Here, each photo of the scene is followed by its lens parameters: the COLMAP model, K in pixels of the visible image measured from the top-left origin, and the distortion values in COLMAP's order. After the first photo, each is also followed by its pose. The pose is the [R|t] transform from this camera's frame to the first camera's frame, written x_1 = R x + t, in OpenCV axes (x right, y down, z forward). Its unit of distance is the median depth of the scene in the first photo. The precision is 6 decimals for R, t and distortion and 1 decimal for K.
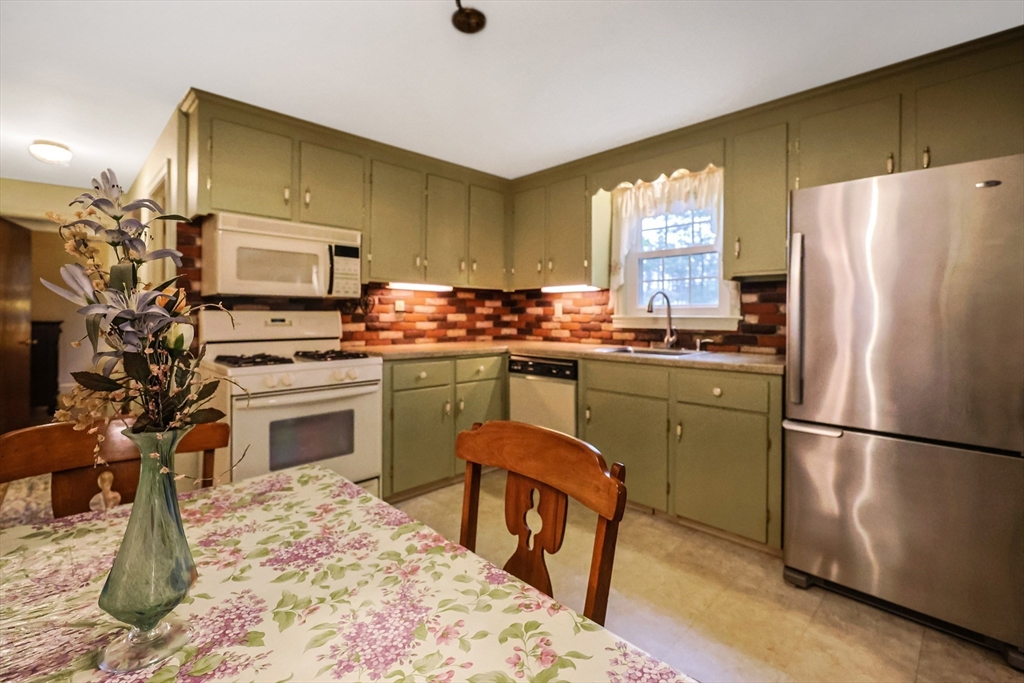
lens RADIAL K [[440.3, 0, 546.1], [0, 440.3, 311.7], [0, 0, 1]] dist [-0.001295, -0.000087]
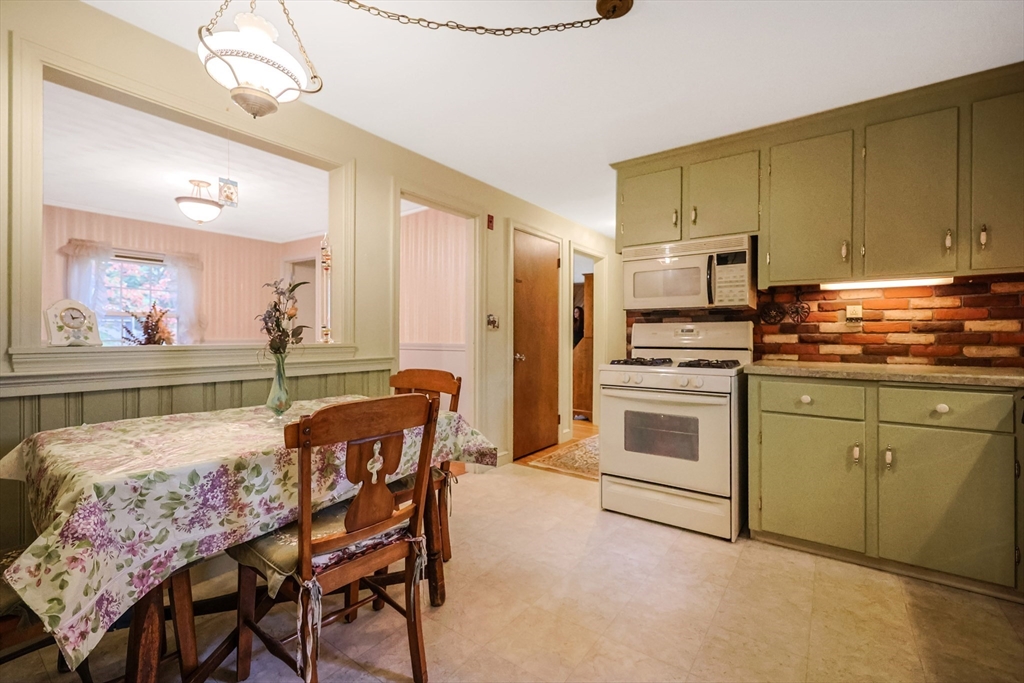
lens RADIAL K [[440.3, 0, 516.1], [0, 440.3, 336.2], [0, 0, 1]] dist [-0.001295, -0.000087]
pose [[0.145140, -0.001662, -0.989410, 0.320692], [0.011785, 0.999931, 0.000049, 0.020788], [0.989341, -0.011667, 0.145149, 0.296945]]
